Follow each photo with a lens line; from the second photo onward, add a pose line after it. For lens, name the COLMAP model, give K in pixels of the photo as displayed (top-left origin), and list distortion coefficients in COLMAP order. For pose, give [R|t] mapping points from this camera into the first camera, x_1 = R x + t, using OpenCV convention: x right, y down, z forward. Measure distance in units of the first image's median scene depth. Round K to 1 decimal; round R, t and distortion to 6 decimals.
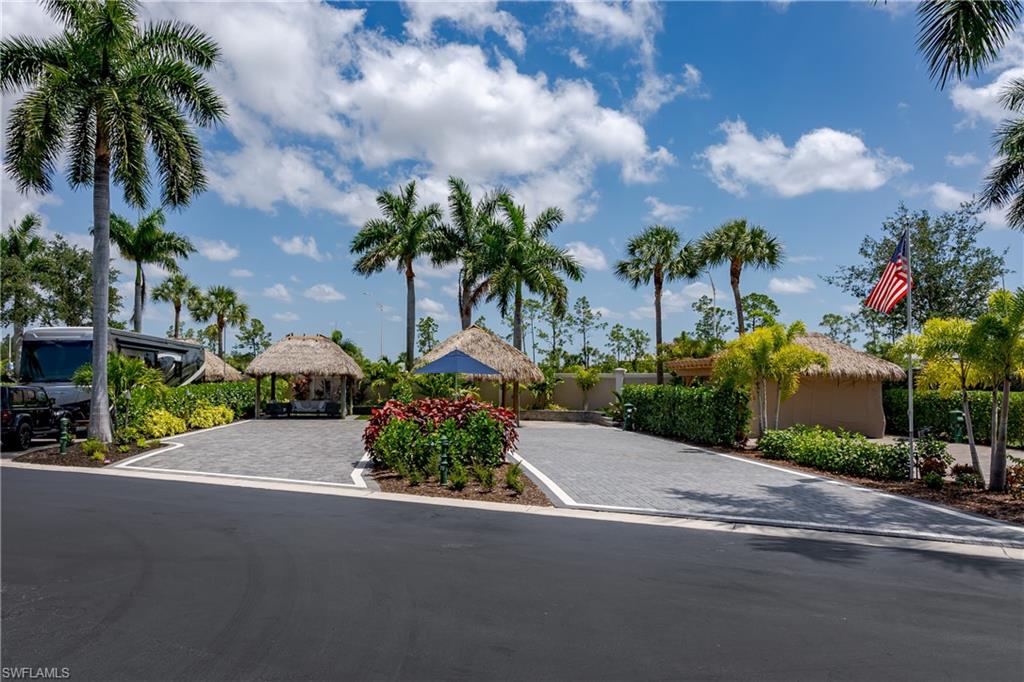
lens RADIAL K [[705.8, 0, 438.6], [0, 705.8, 365.6], [0, 0, 1]] dist [0.001598, 0.002042]
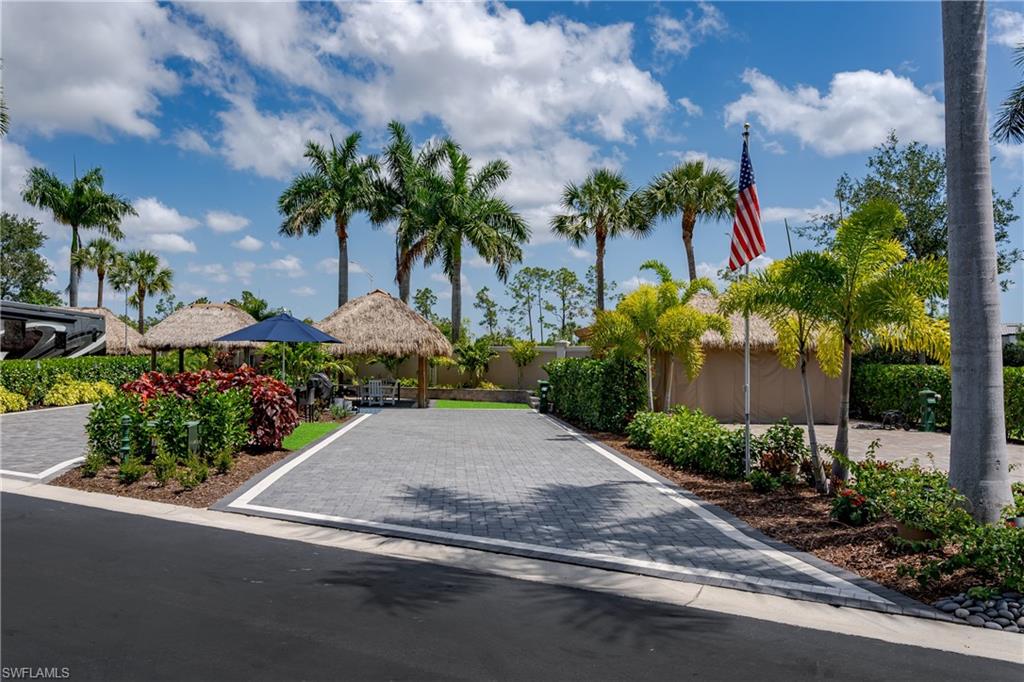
lens RADIAL K [[761.3, 0, 414.6], [0, 761.3, 342.0], [0, 0, 1]] dist [0.003499, -0.001057]
pose [[0.997075, 0.001253, -0.076413, 0.131213], [-0.001381, 0.999998, -0.001626, 0.006570], [0.076411, 0.001727, 0.997075, 0.059486]]
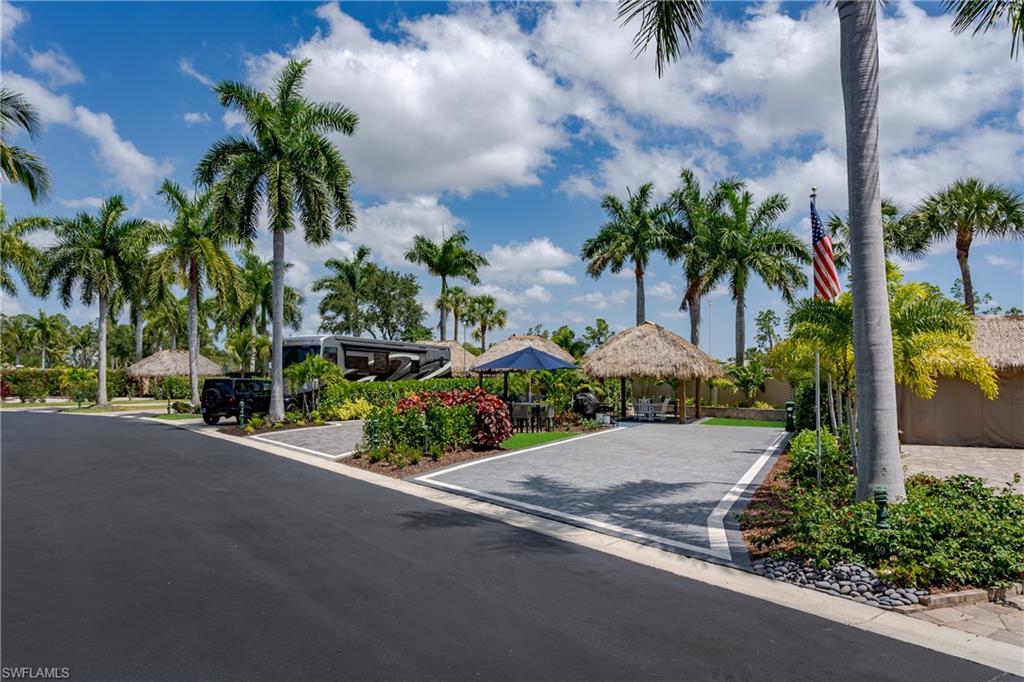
lens RADIAL K [[691.0, 0, 452.3], [0, 691.0, 353.3], [0, 0, 1]] dist [-0.010463, -0.000849]
pose [[0.862064, -0.016721, -0.506524, 0.244615], [0.009088, 0.999805, -0.017539, 0.002474], [0.506718, 0.010516, 0.862048, 0.009967]]
